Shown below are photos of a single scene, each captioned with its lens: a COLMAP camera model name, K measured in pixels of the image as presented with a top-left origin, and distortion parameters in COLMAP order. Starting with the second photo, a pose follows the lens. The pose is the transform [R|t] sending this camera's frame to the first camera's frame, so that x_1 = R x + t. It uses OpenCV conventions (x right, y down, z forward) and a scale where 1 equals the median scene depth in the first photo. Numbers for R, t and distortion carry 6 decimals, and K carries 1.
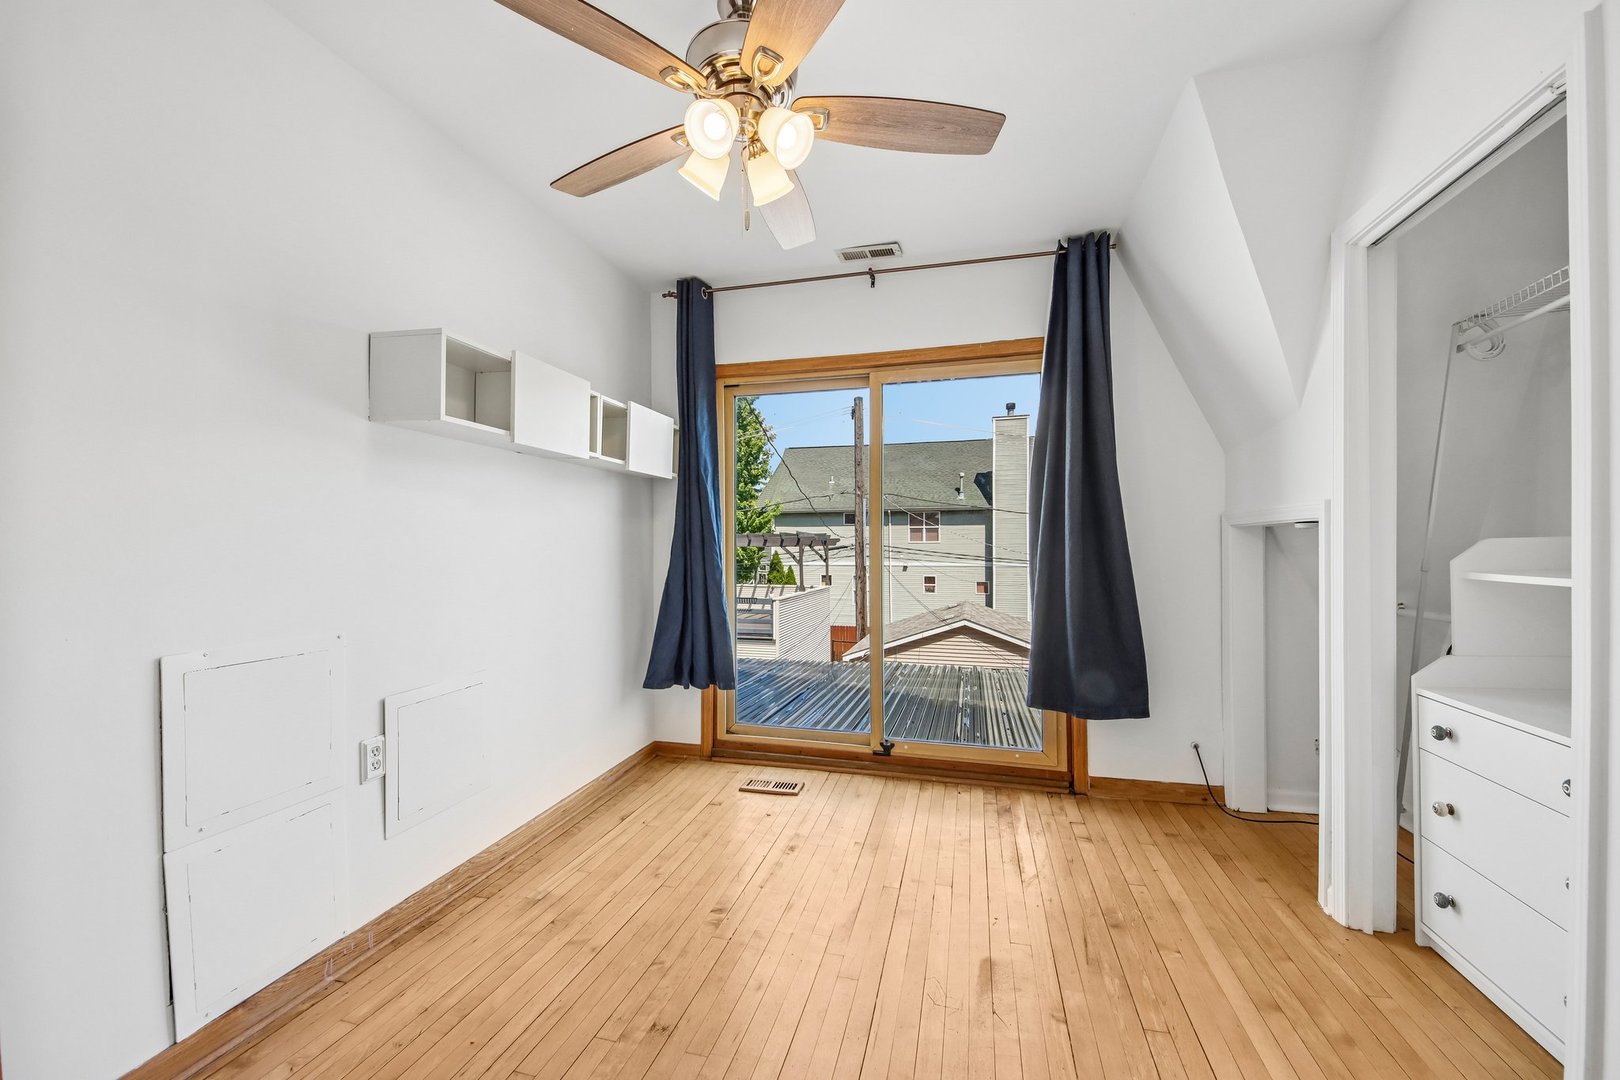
lens RADIAL K [[631.1, 0, 818.6], [0, 631.1, 541.4], [0, 0, 1]] dist [0.078881, -0.042519]
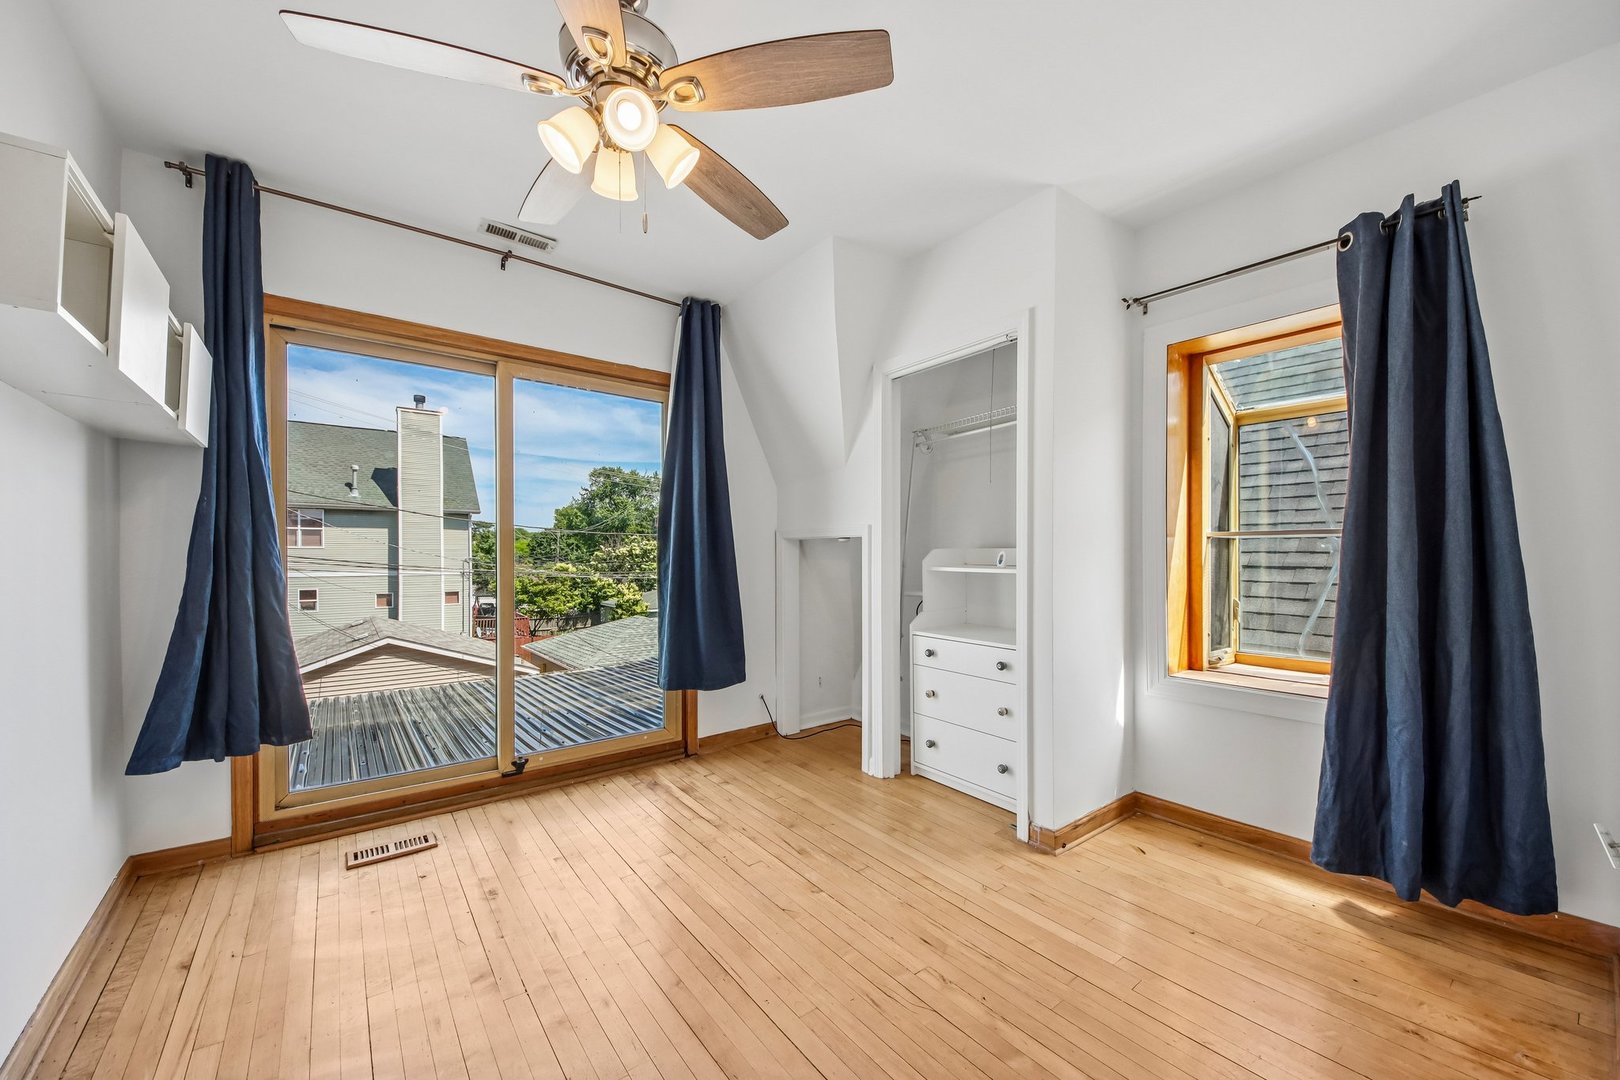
lens RADIAL K [[614.3, 0, 797.4], [0, 614.3, 548.0], [0, 0, 1]] dist [0.073850, -0.037338]
pose [[0.630274, 0.010910, 0.776296, -0.369090], [-0.009968, 0.999933, -0.005960, 0.004615], [-0.776309, -0.003981, 0.630341, 0.102841]]
